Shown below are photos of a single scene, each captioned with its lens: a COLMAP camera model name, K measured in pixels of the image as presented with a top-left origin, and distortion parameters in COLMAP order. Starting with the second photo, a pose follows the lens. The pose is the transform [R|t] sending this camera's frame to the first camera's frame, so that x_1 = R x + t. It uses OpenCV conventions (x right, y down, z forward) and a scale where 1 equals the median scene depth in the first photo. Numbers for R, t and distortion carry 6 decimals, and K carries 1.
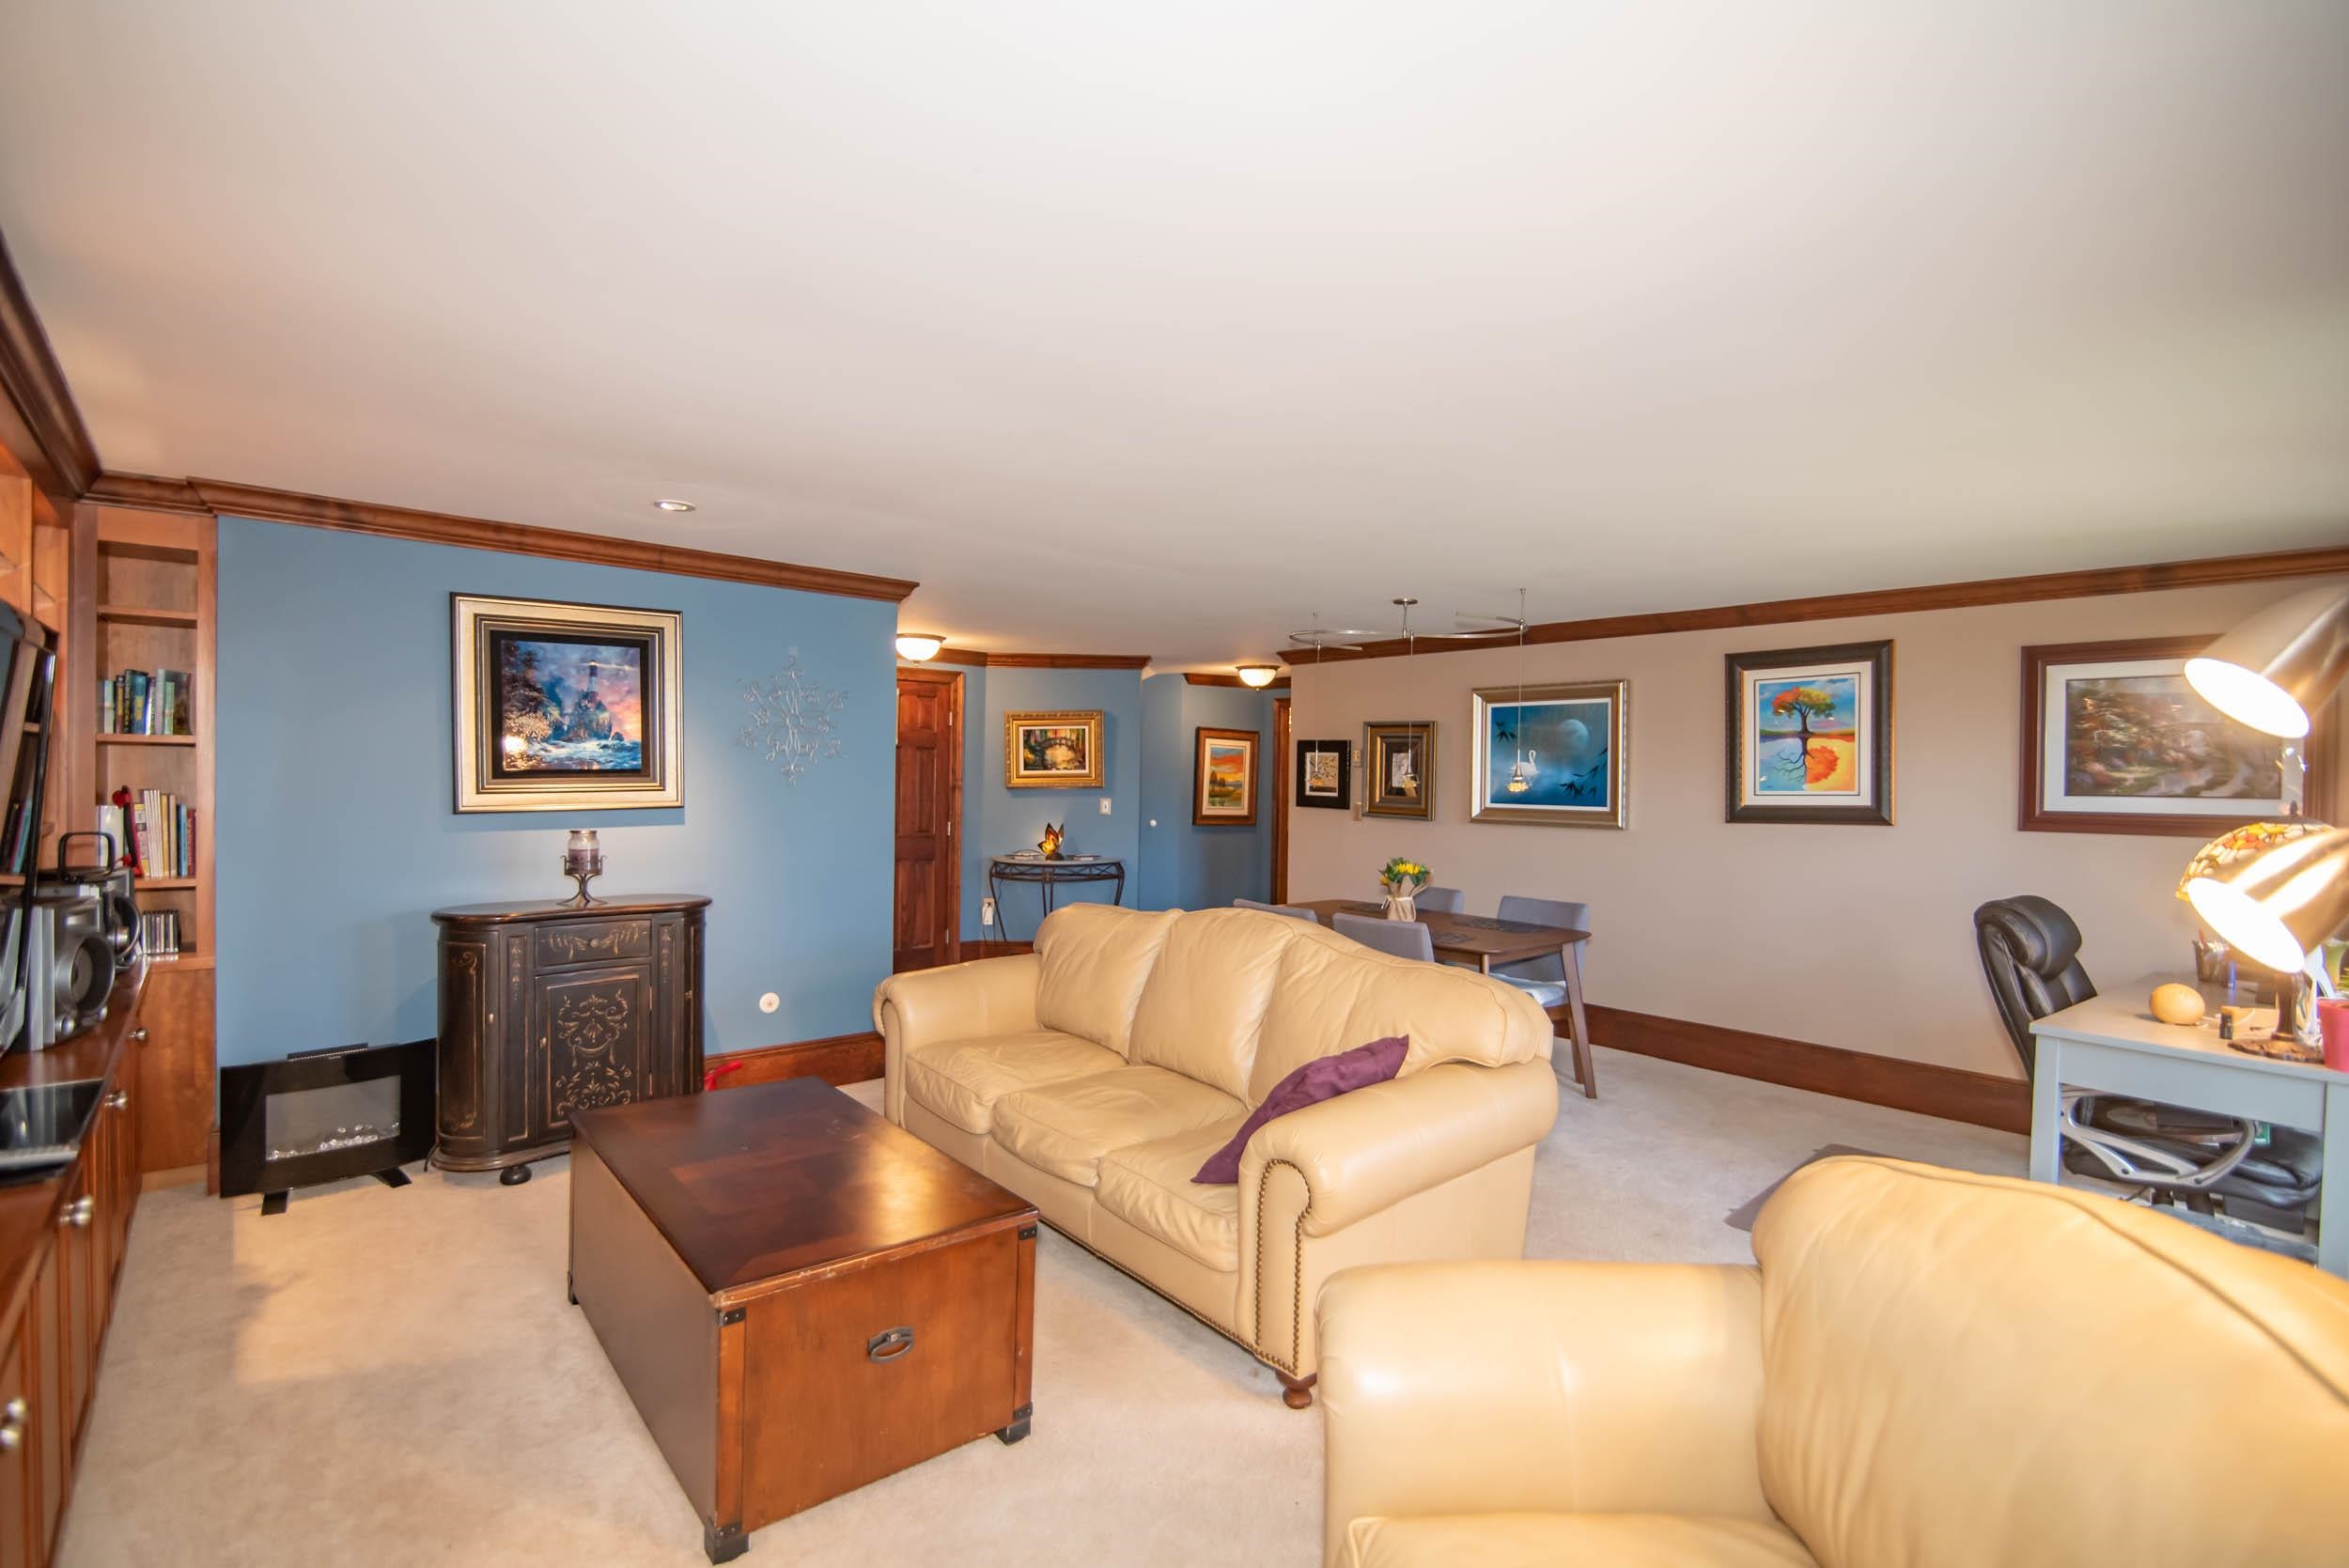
lens RADIAL K [[1092.1, 0, 1131.0], [0, 1092.1, 778.5], [0, 0, 1]] dist [-0.019013, 0.000781]
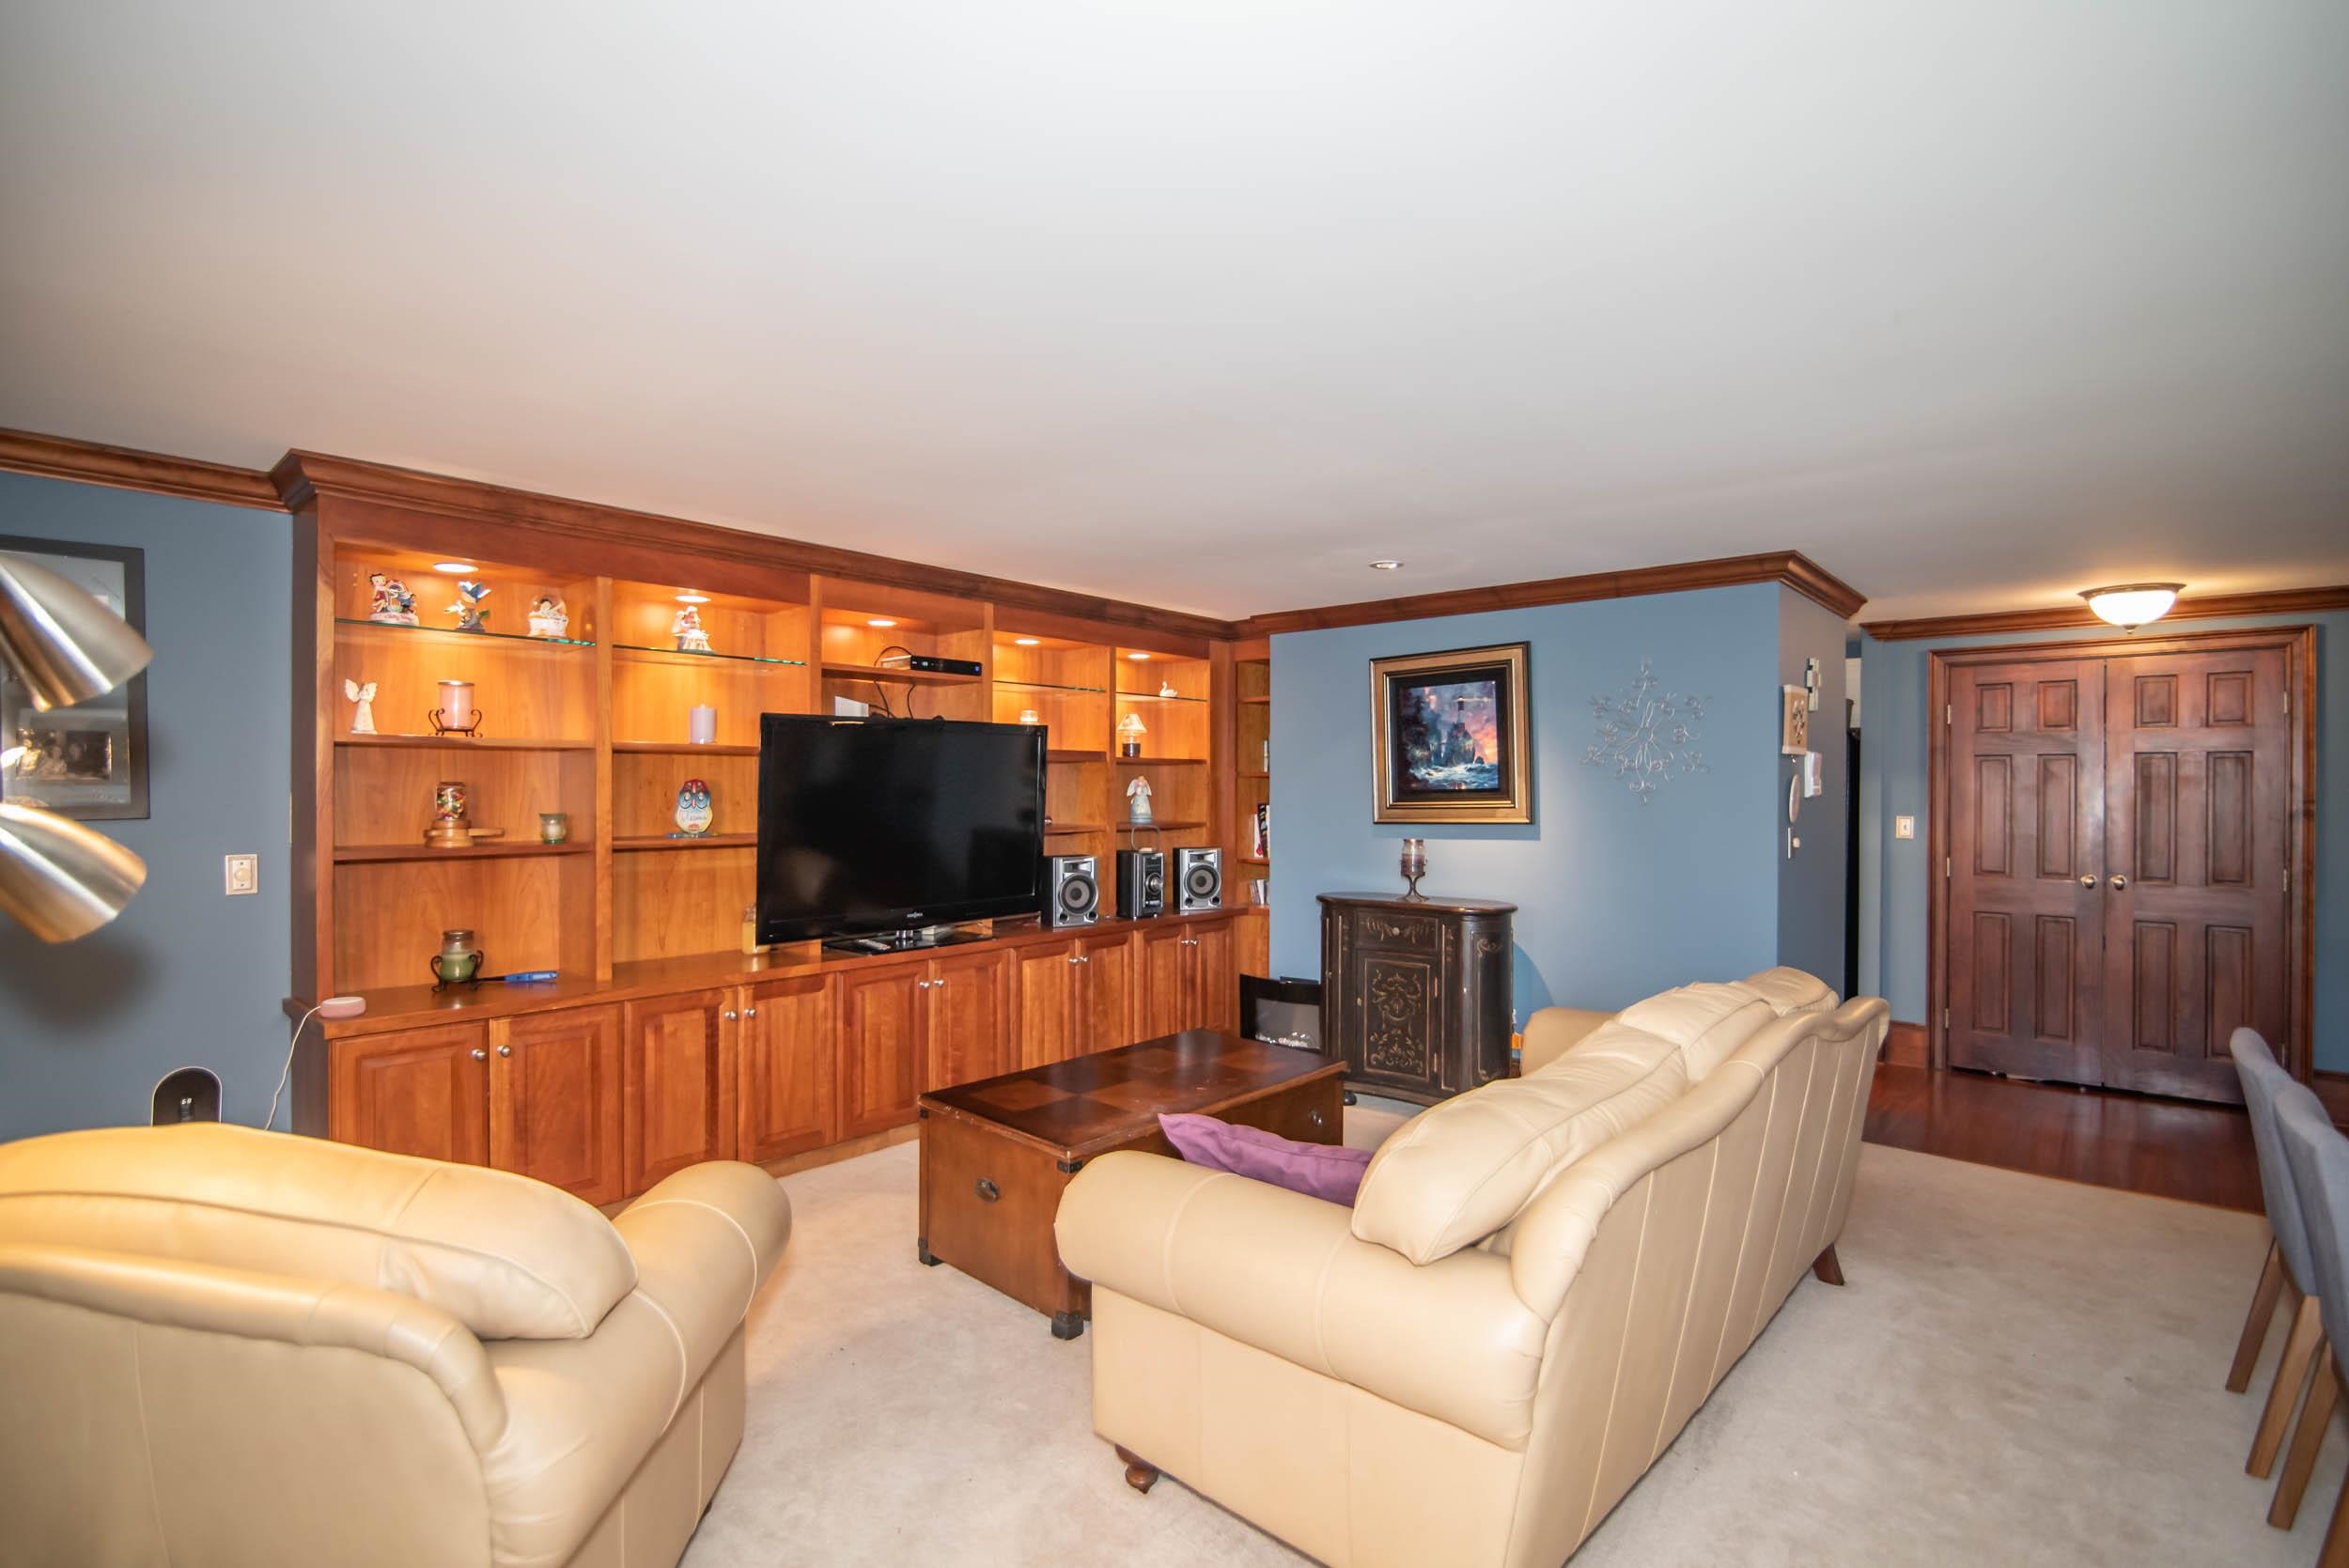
lens RADIAL K [[1092.1, 0, 1181.2], [0, 1092.1, 784.4], [0, 0, 1]] dist [-0.019013, 0.000781]
pose [[0.154767, -0.016839, -0.987807, 0.617087], [-0.002939, 0.999842, -0.017504, 0.007838], [0.987947, 0.005612, 0.154694, 0.516614]]
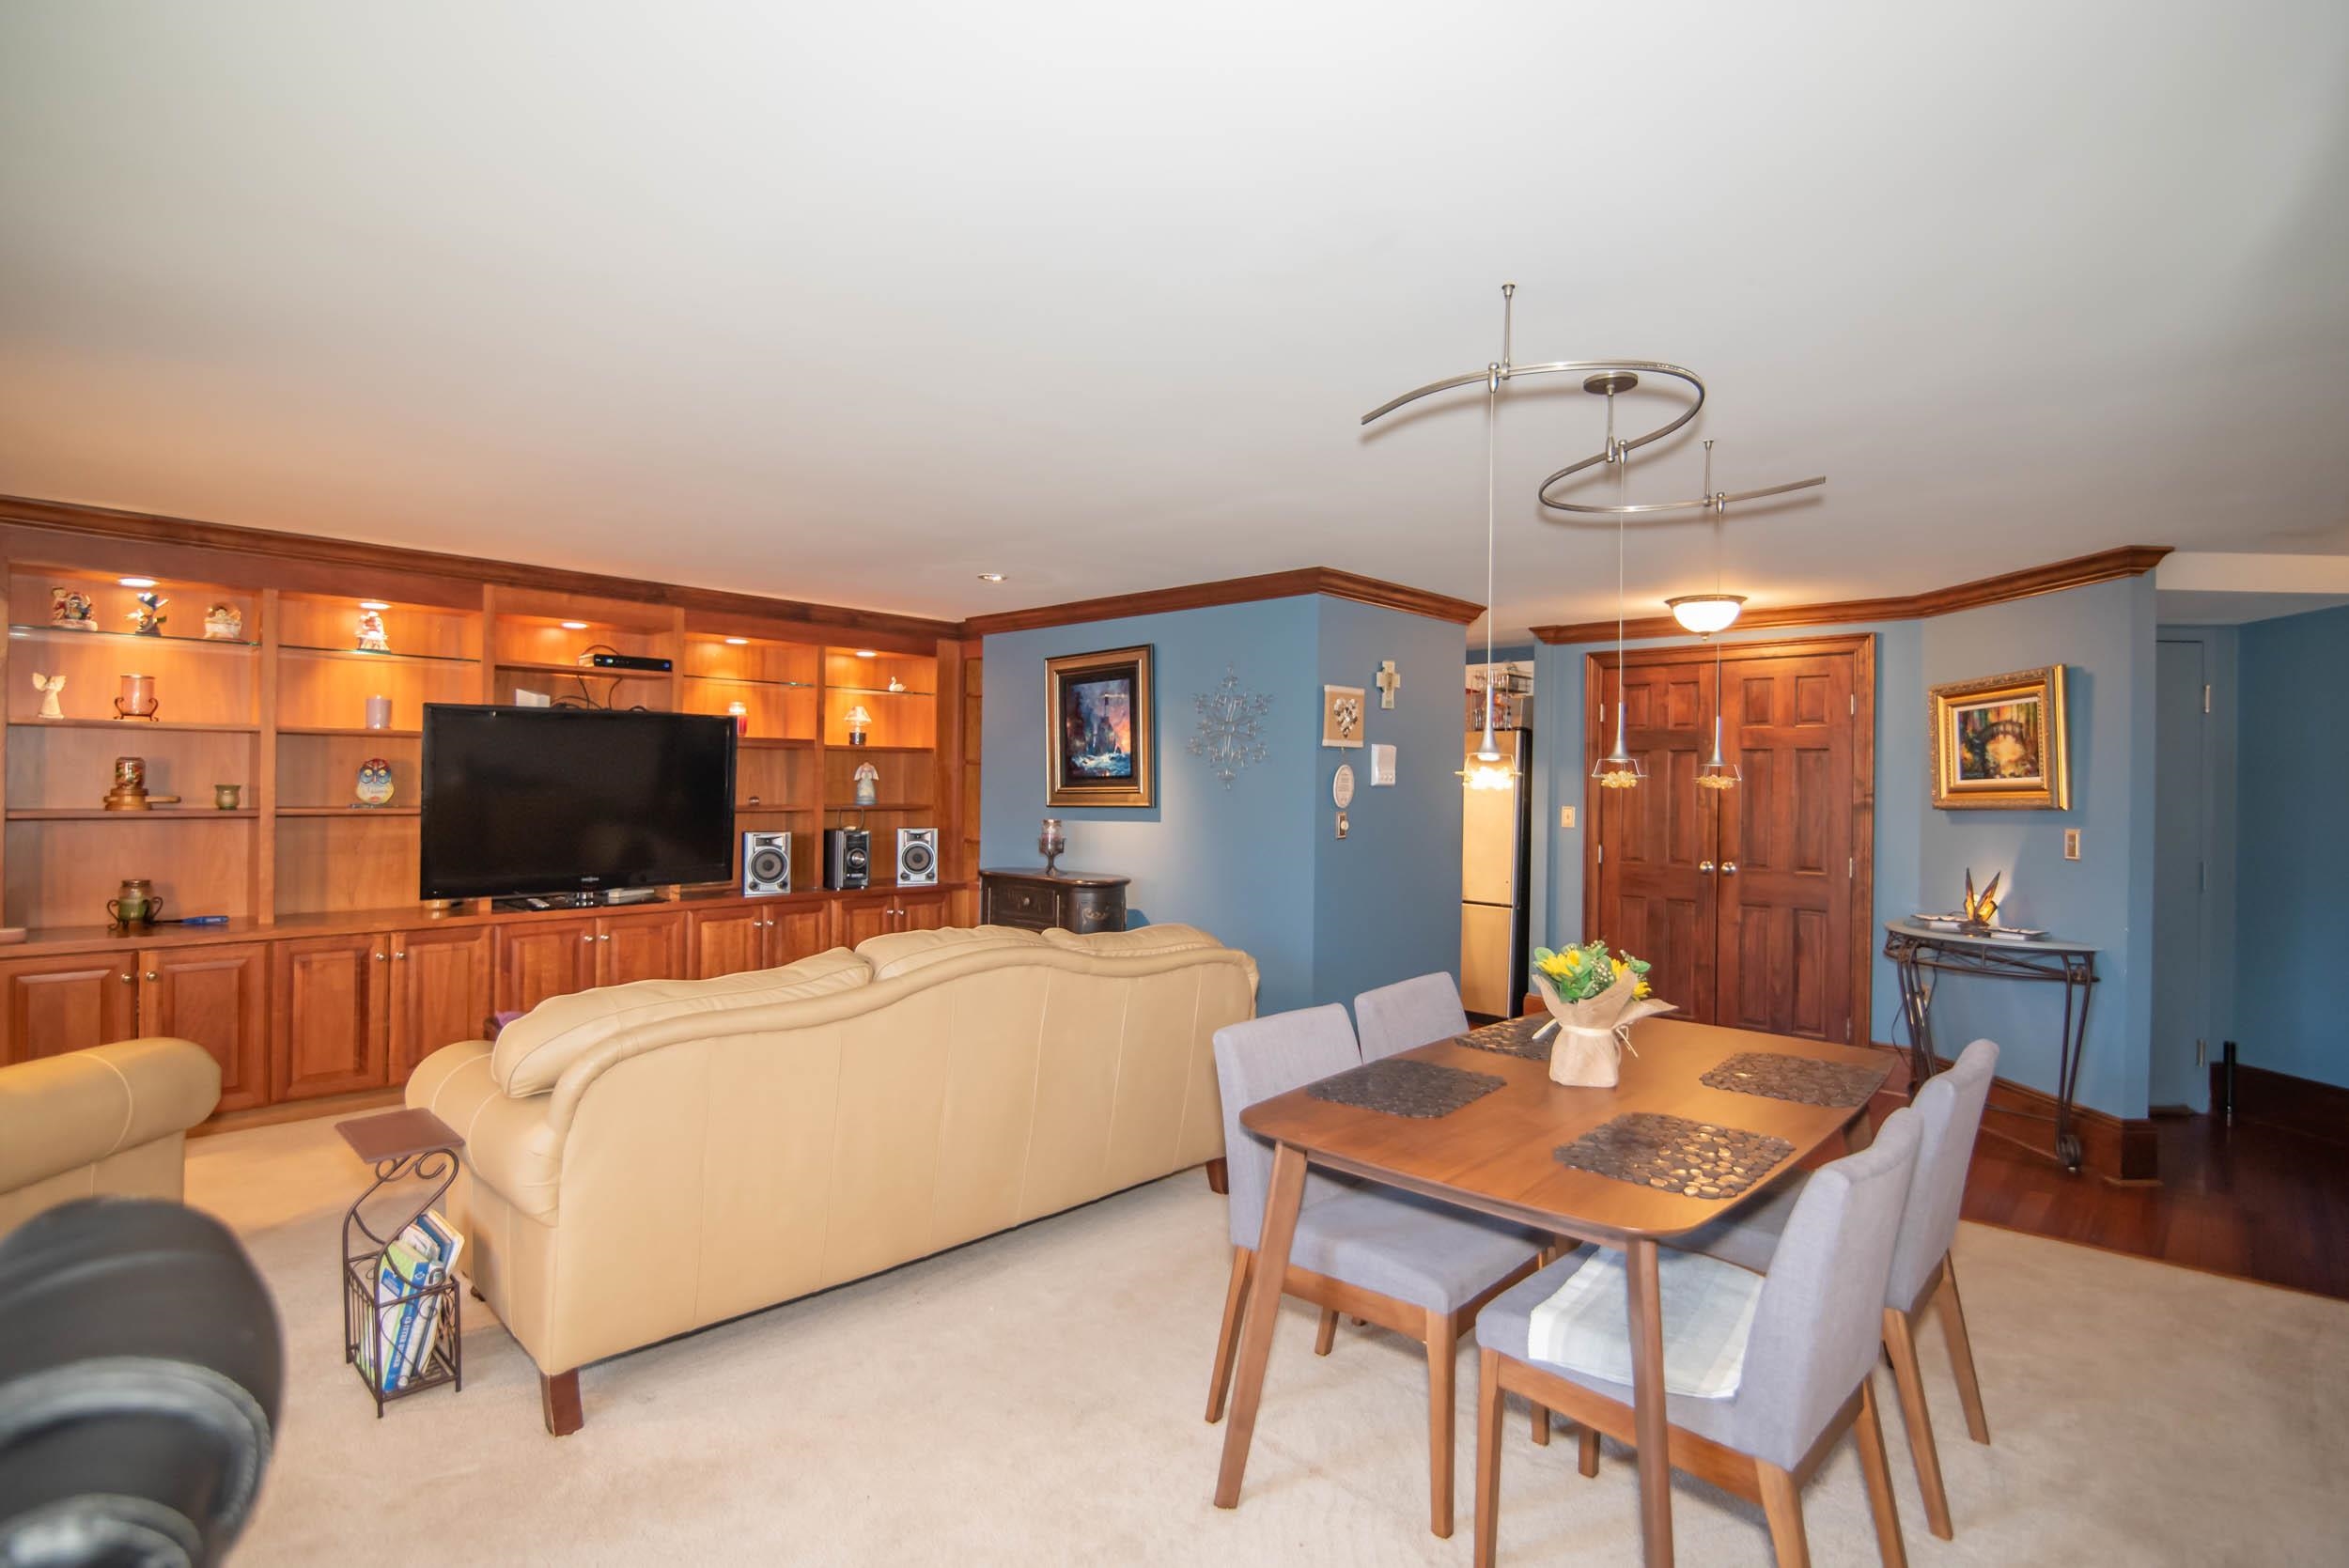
lens RADIAL K [[1092.1, 0, 1151.0], [0, 1092.1, 785.5], [0, 0, 1]] dist [-0.019013, 0.000781]
pose [[0.125414, -0.008182, -0.992071, 0.811063], [-0.014029, 0.999851, -0.010020, 0.015101], [0.992005, 0.015175, 0.125281, 0.884780]]
